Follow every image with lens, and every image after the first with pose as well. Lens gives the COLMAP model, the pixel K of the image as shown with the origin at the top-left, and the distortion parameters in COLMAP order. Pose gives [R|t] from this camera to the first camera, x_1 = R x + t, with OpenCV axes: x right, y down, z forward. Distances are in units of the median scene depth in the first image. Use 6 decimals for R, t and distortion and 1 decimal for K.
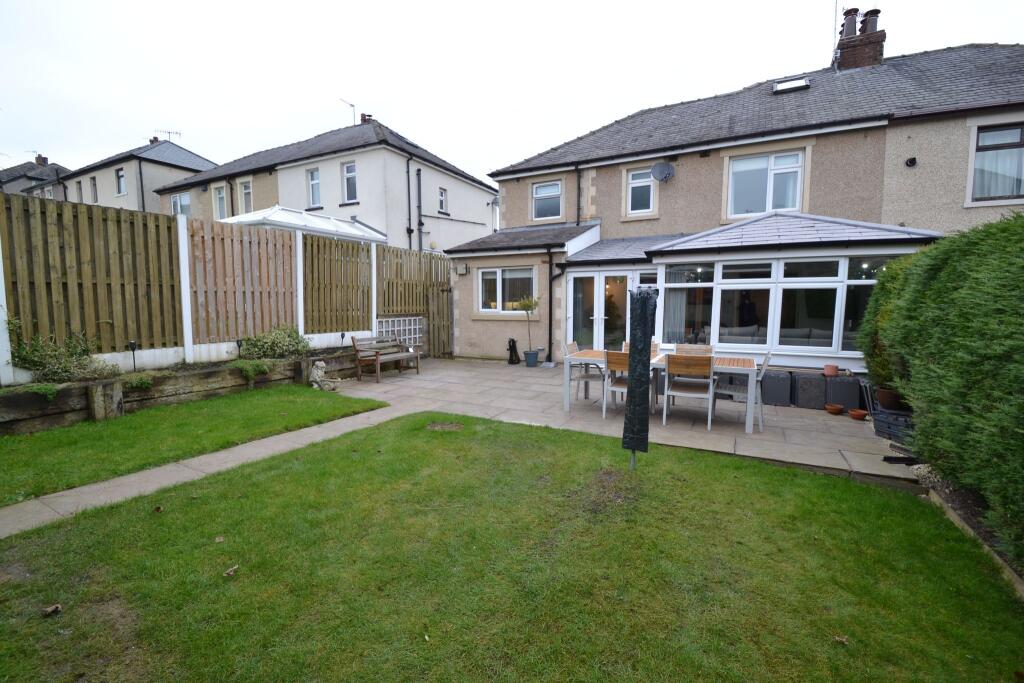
lens RADIAL K [[454.8, 0, 504.1], [0, 454.8, 345.0], [0, 0, 1]] dist [0.016202, -0.018138]
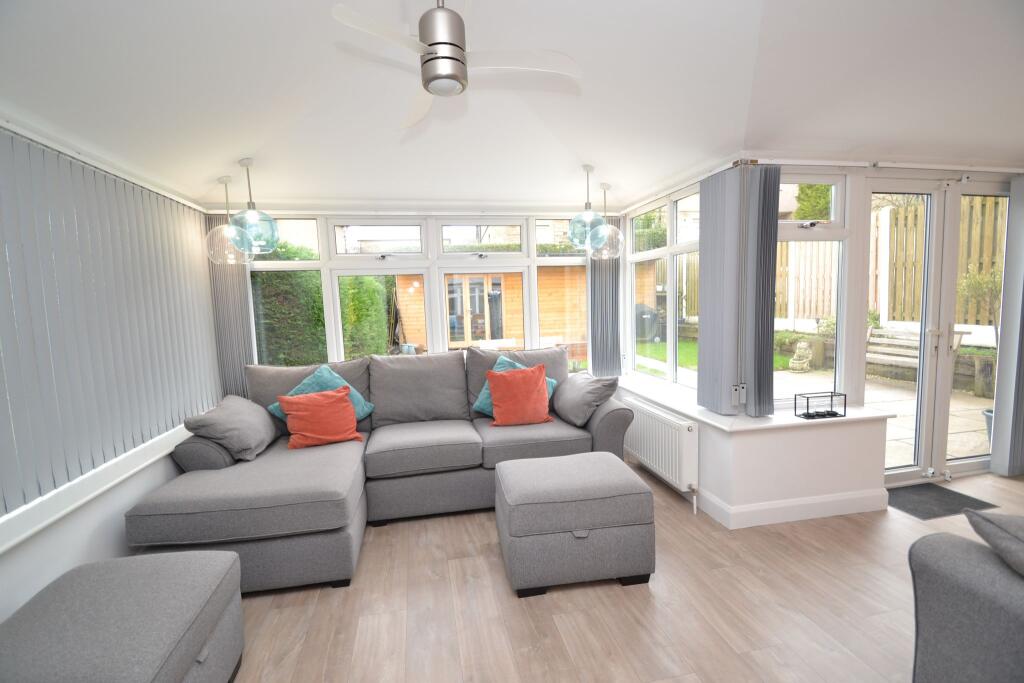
lens RADIAL K [[454.8, 0, 504.1], [0, 454.8, 345.0], [0, 0, 1]] dist [0.016202, -0.018138]
pose [[-0.780231, 0.088689, -0.619172, 0.607319], [-0.025334, 0.984604, 0.172956, -0.094592], [0.624978, 0.150631, -0.765972, 1.022703]]
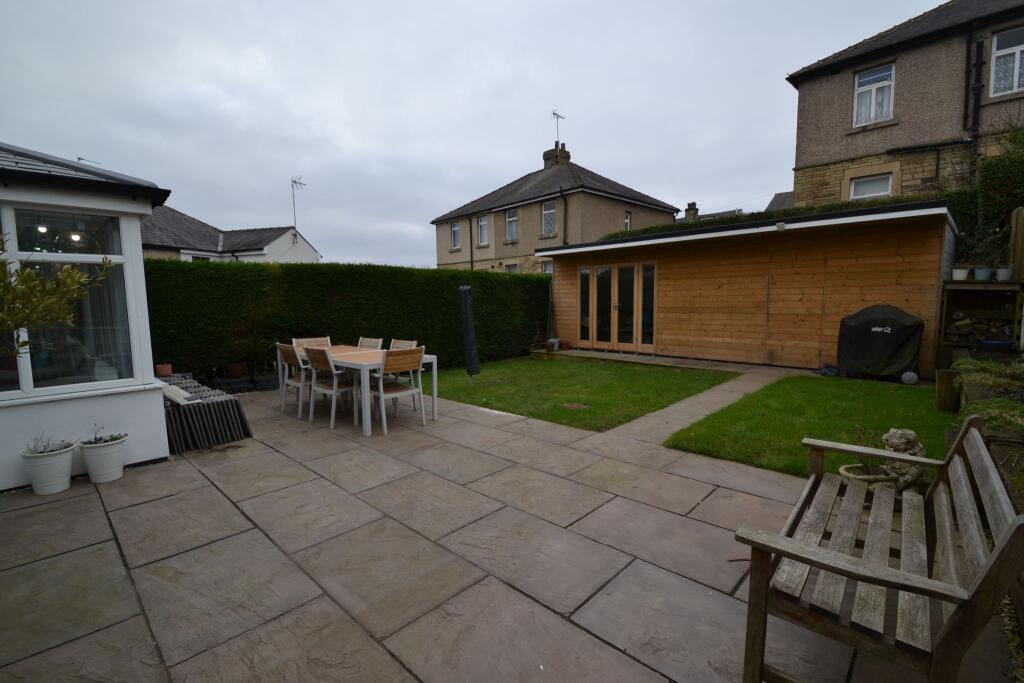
lens RADIAL K [[454.8, 0, 504.1], [0, 454.8, 345.0], [0, 0, 1]] dist [0.016202, -0.018138]
pose [[-0.962833, -0.009599, 0.269925, -0.132913], [0.043108, 0.981096, 0.188659, -0.090321], [-0.266633, 0.193283, -0.944218, 1.062429]]
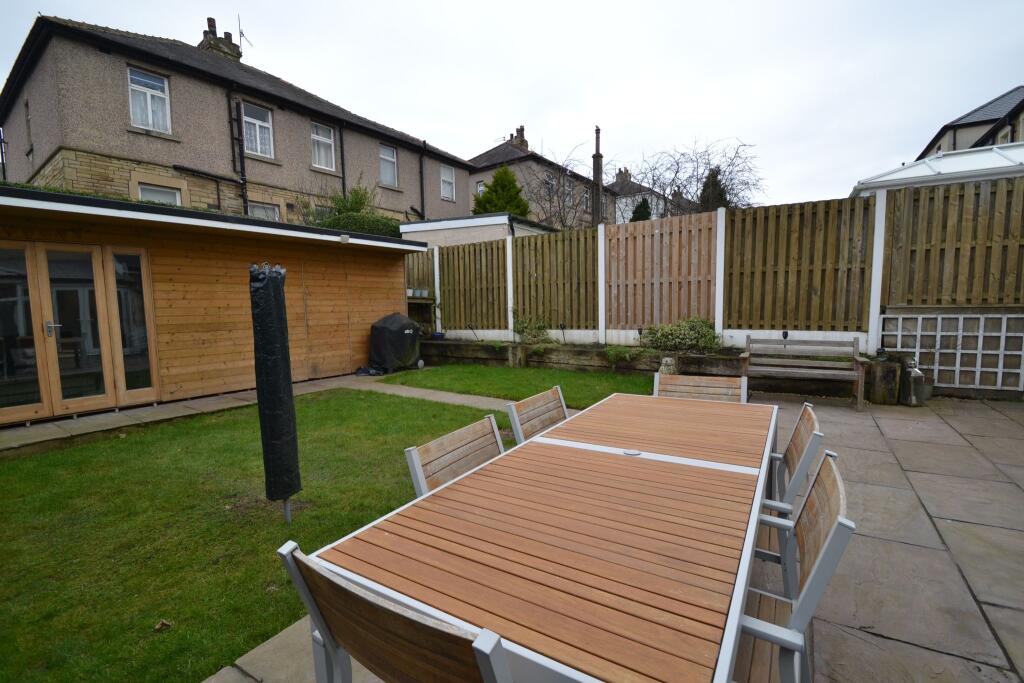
lens RADIAL K [[454.8, 0, 504.1], [0, 454.8, 345.0], [0, 0, 1]] dist [0.016202, -0.018138]
pose [[-0.083180, 0.092975, -0.992188, 0.373915], [-0.072894, 0.992403, 0.099106, -0.039895], [0.993865, 0.080568, -0.075771, 0.548088]]
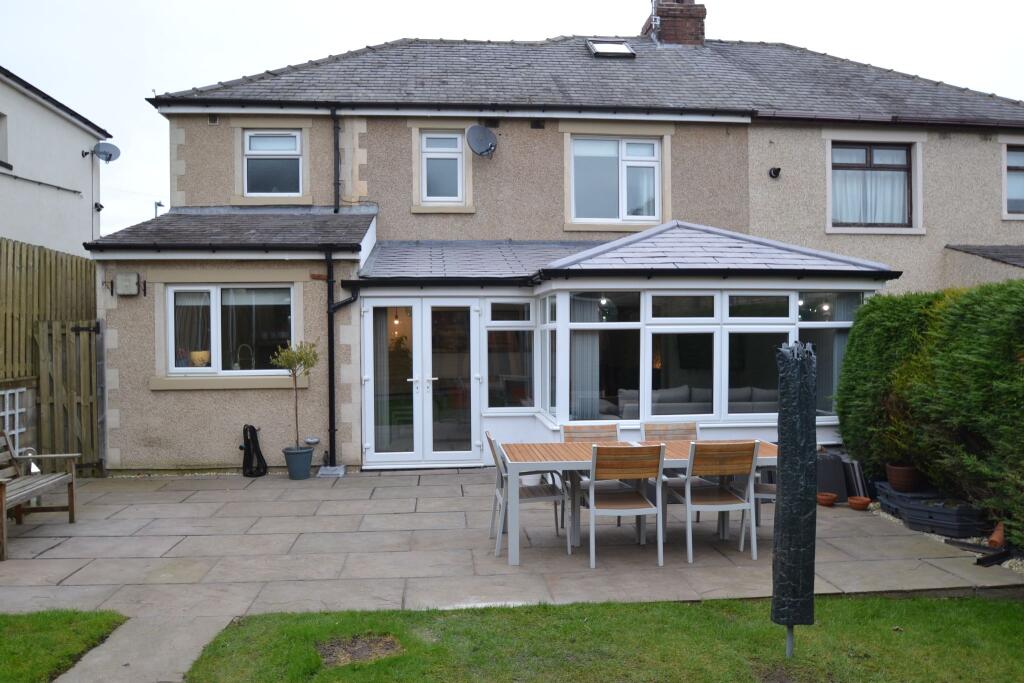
lens RADIAL K [[764.0, 0, 509.9], [0, 764.0, 346.6], [0, 0, 1]] dist [-0.040439, 0.002086]
pose [[0.837169, -0.010829, 0.546837, -0.211611], [0.057149, 0.996063, -0.067766, -0.029035], [-0.543951, 0.087983, 0.834492, 0.145684]]
